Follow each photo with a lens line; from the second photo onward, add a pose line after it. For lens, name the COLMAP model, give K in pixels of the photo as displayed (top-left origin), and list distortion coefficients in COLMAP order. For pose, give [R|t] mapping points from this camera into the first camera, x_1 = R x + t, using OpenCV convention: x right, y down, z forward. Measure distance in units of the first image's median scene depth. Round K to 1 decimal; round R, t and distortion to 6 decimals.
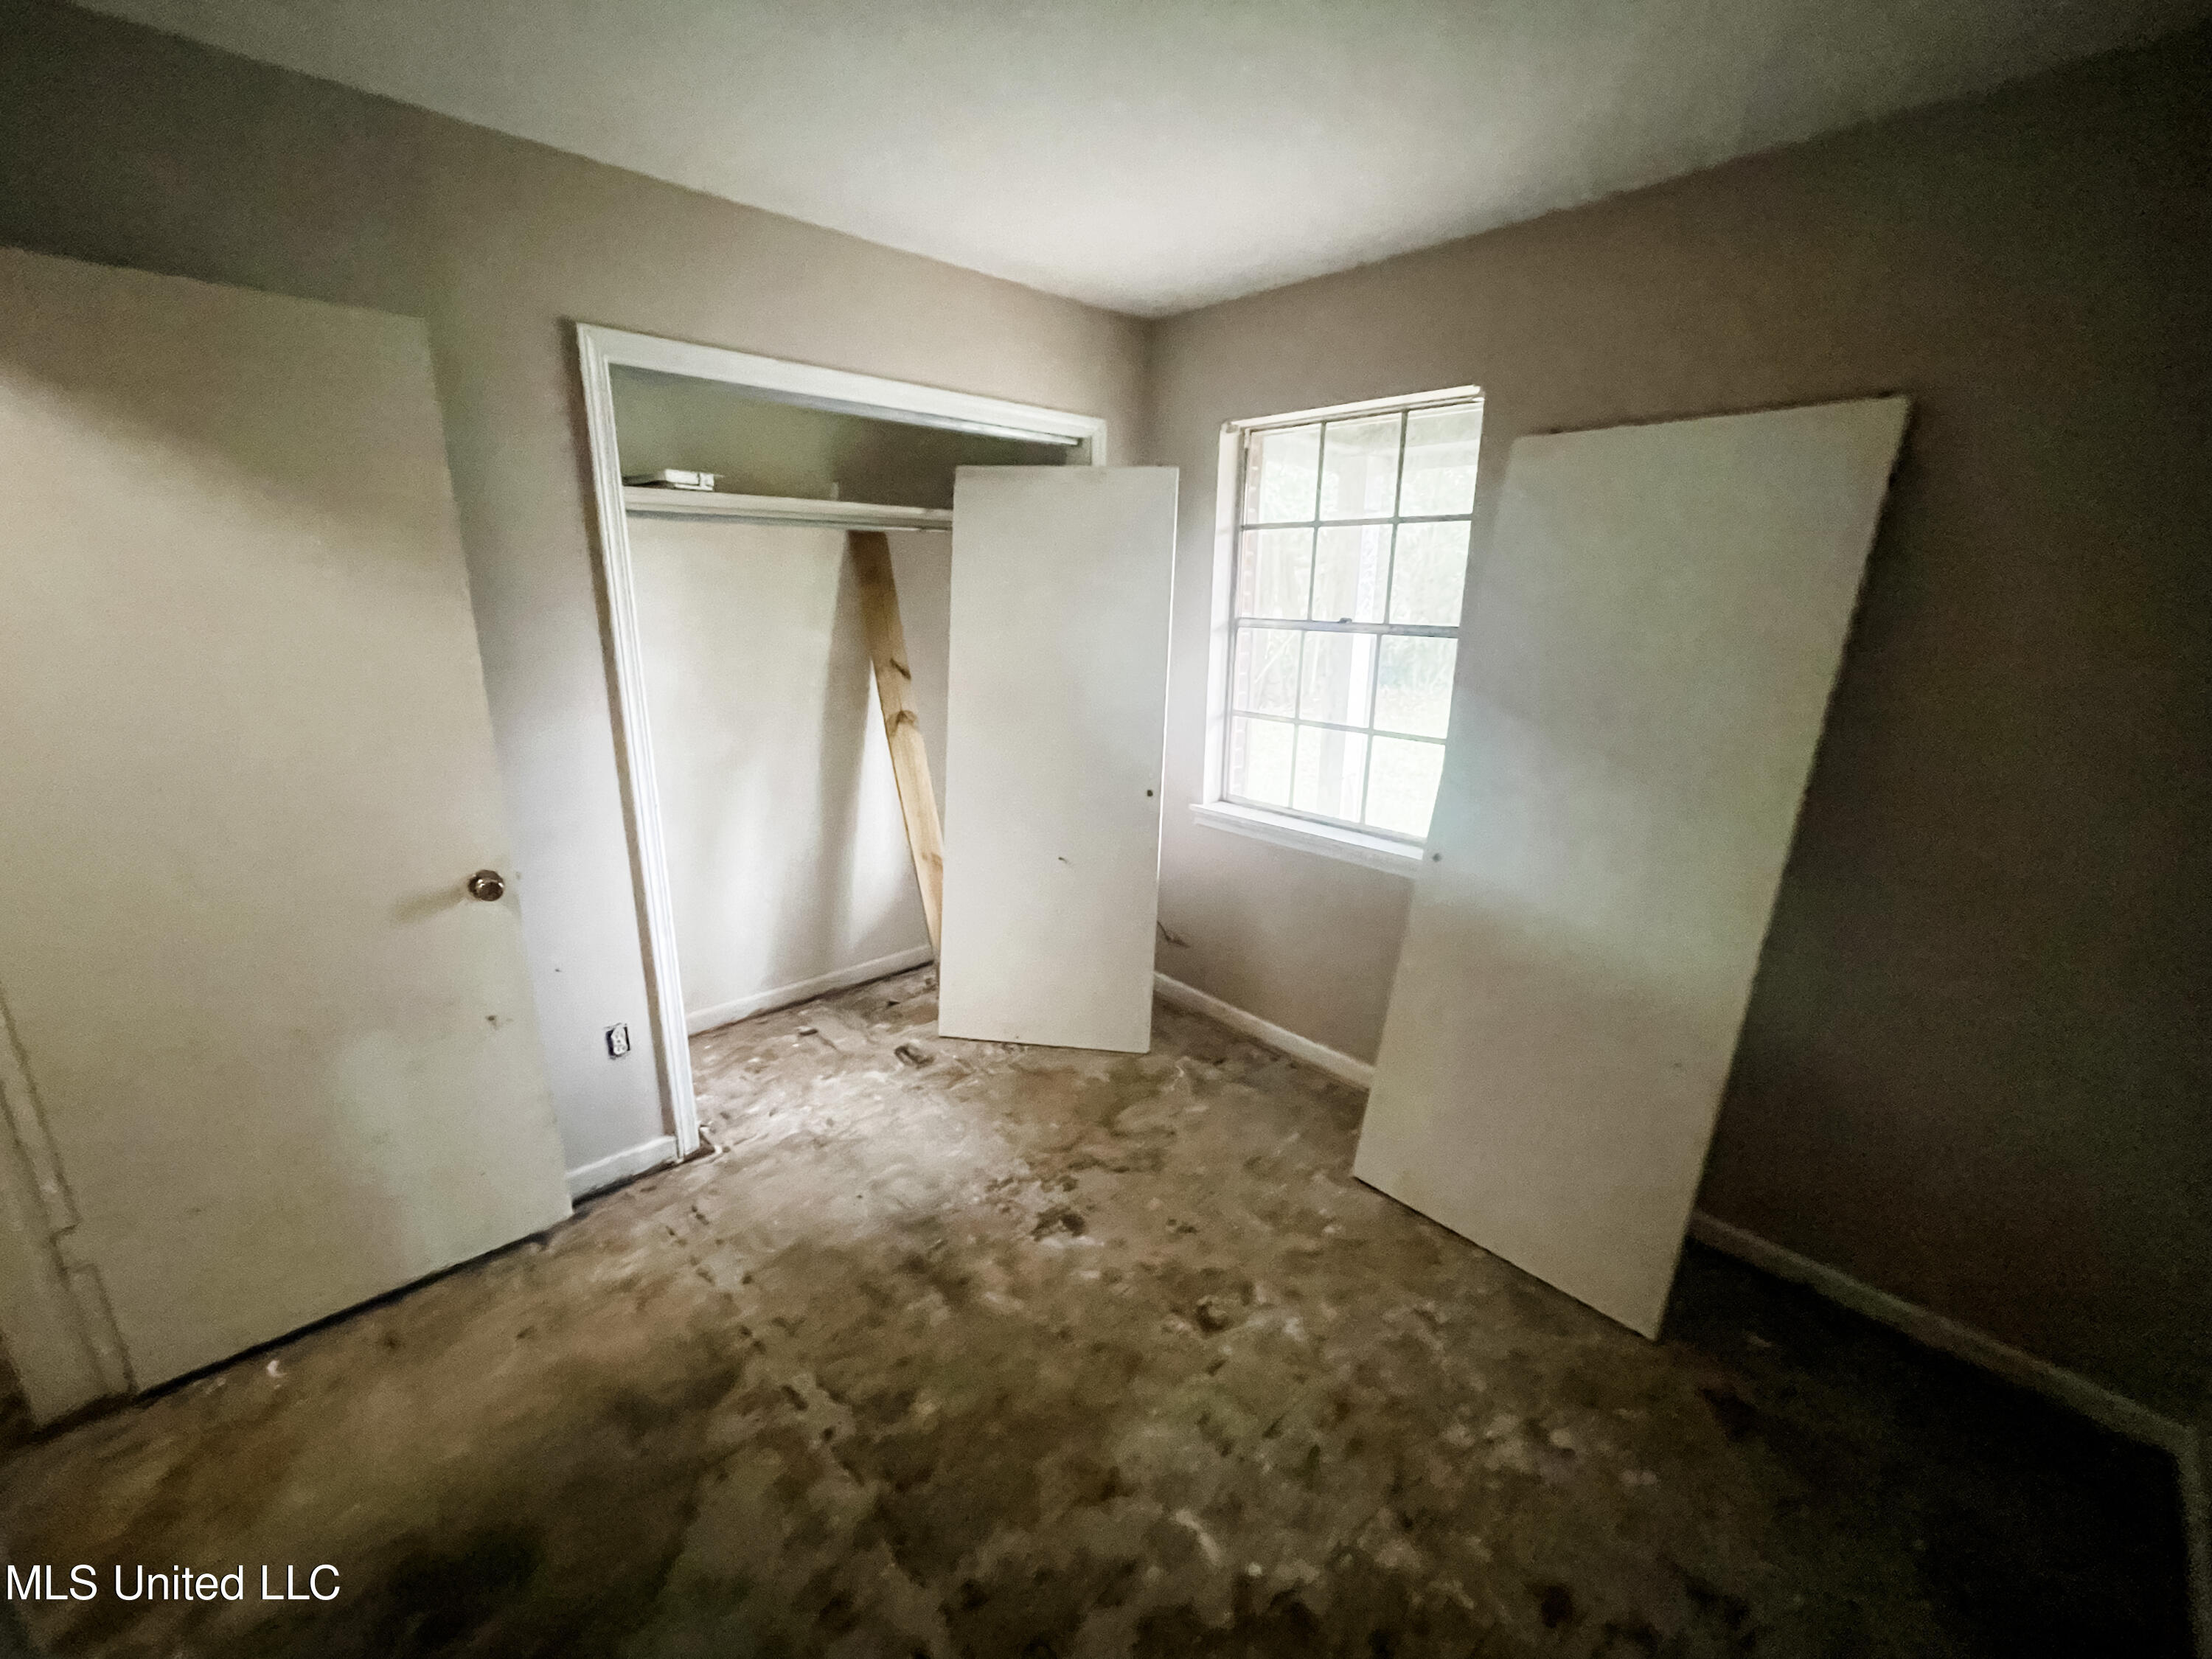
lens RADIAL K [[903.0, 0, 1098.2], [0, 903.0, 824.6], [0, 0, 1]] dist [-0.007579, 0.003109]
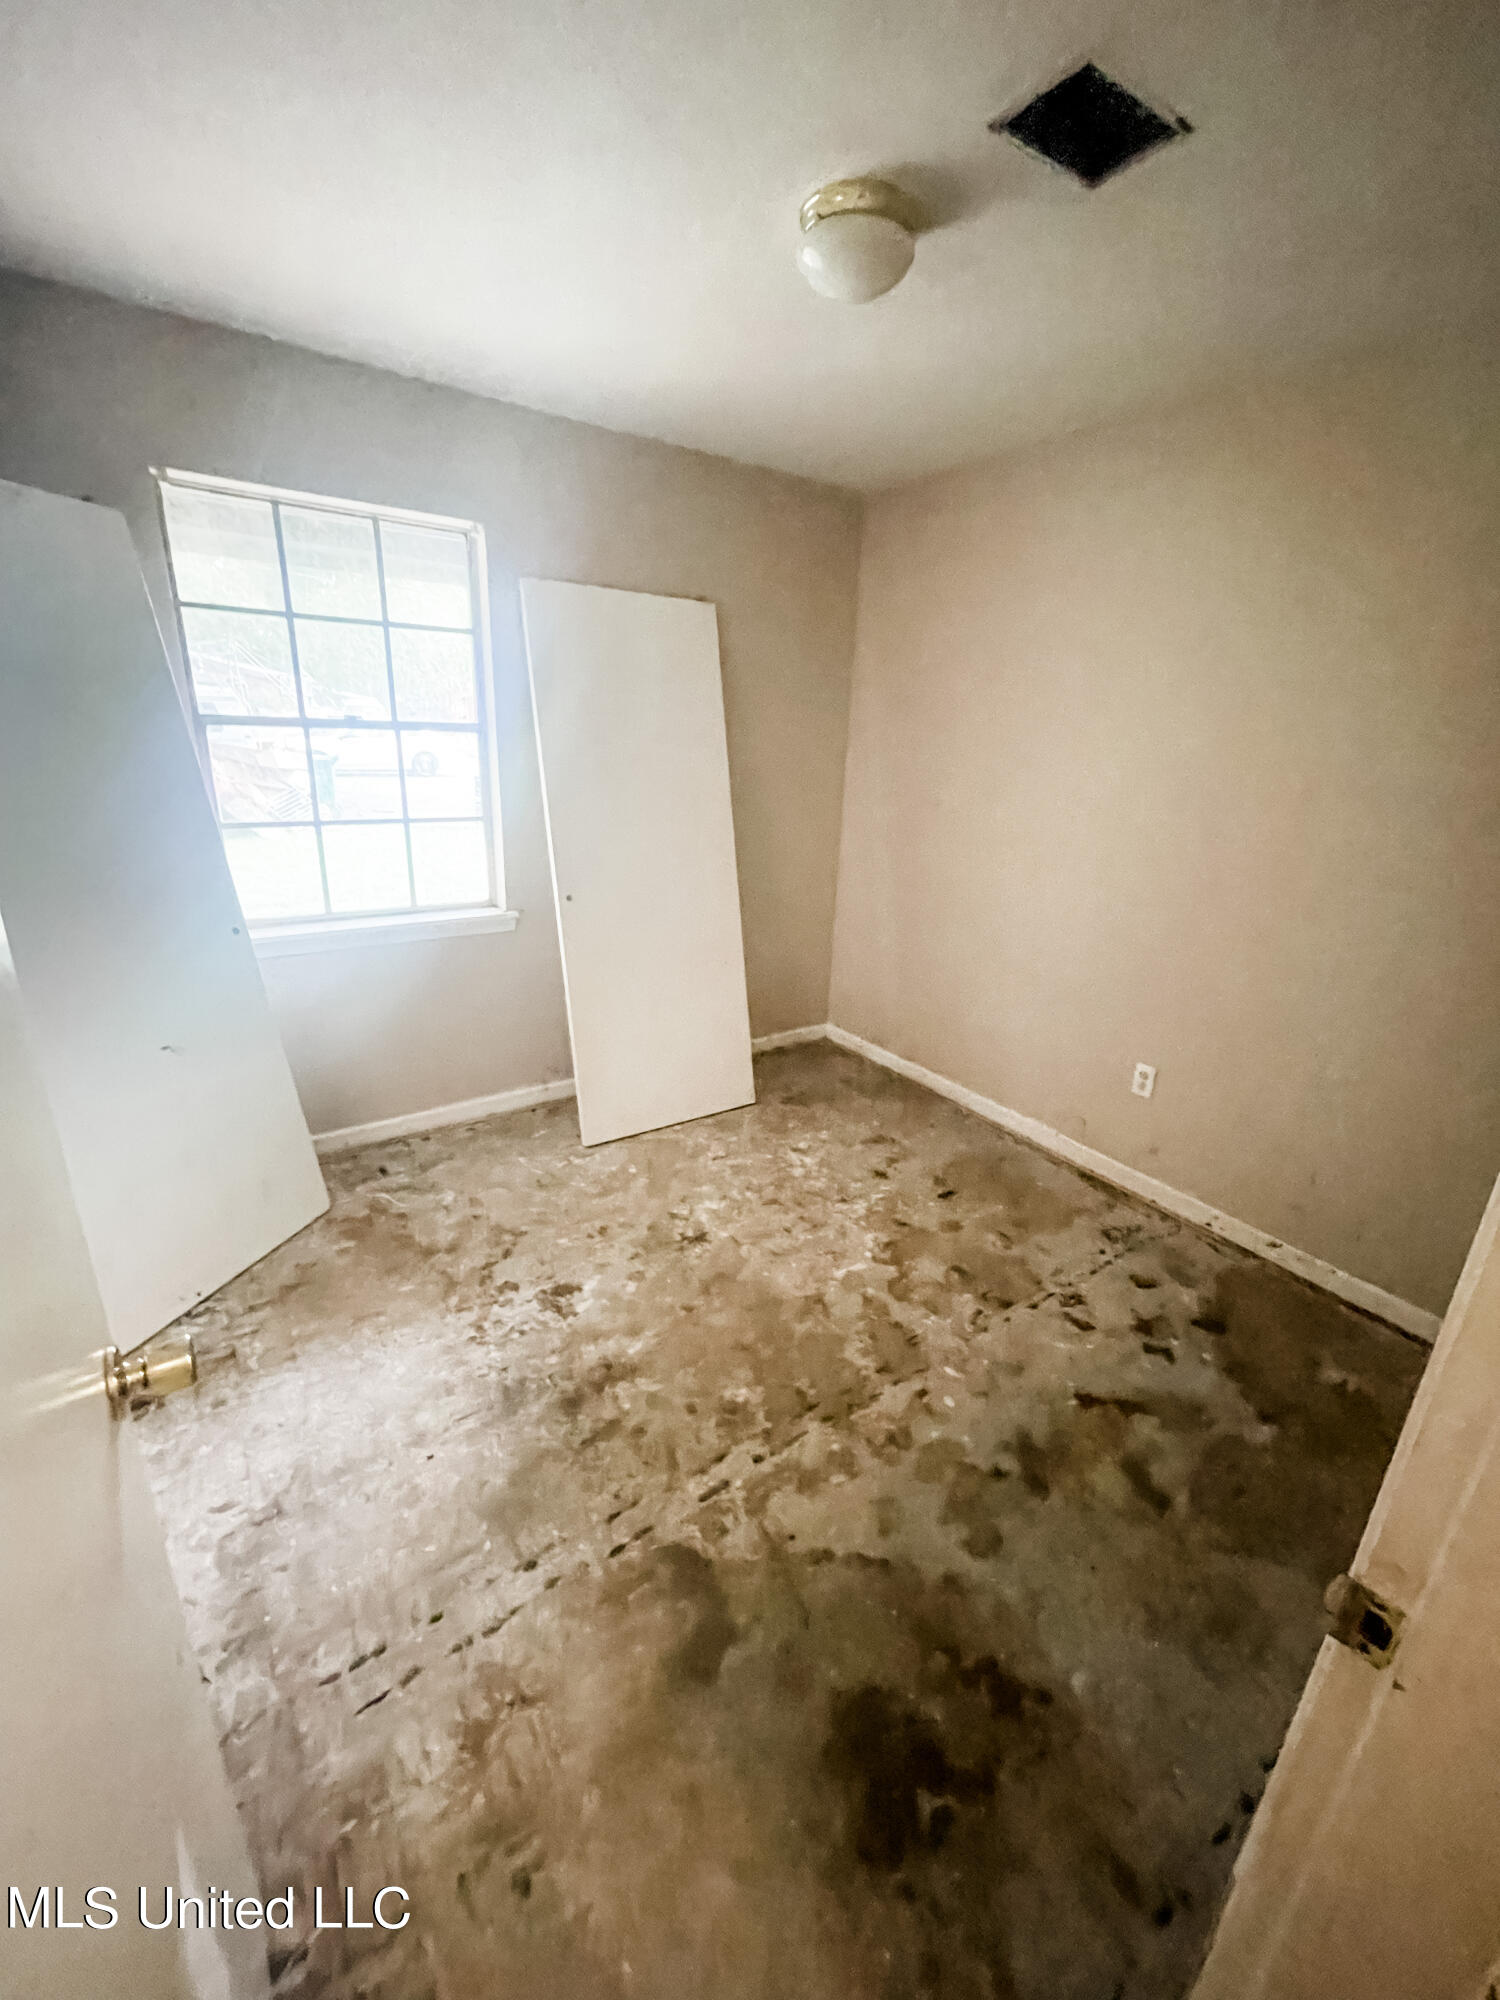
lens RADIAL K [[816.4, 0, 743.3], [0, 816.4, 1000.9], [0, 0, 1]] dist [-0.007579, 0.003109]
pose [[0.138802, -0.329462, 0.933910, -0.926065], [0.220732, 0.929608, 0.295138, -0.146037], [-0.965407, 0.165178, 0.201754, 0.616208]]
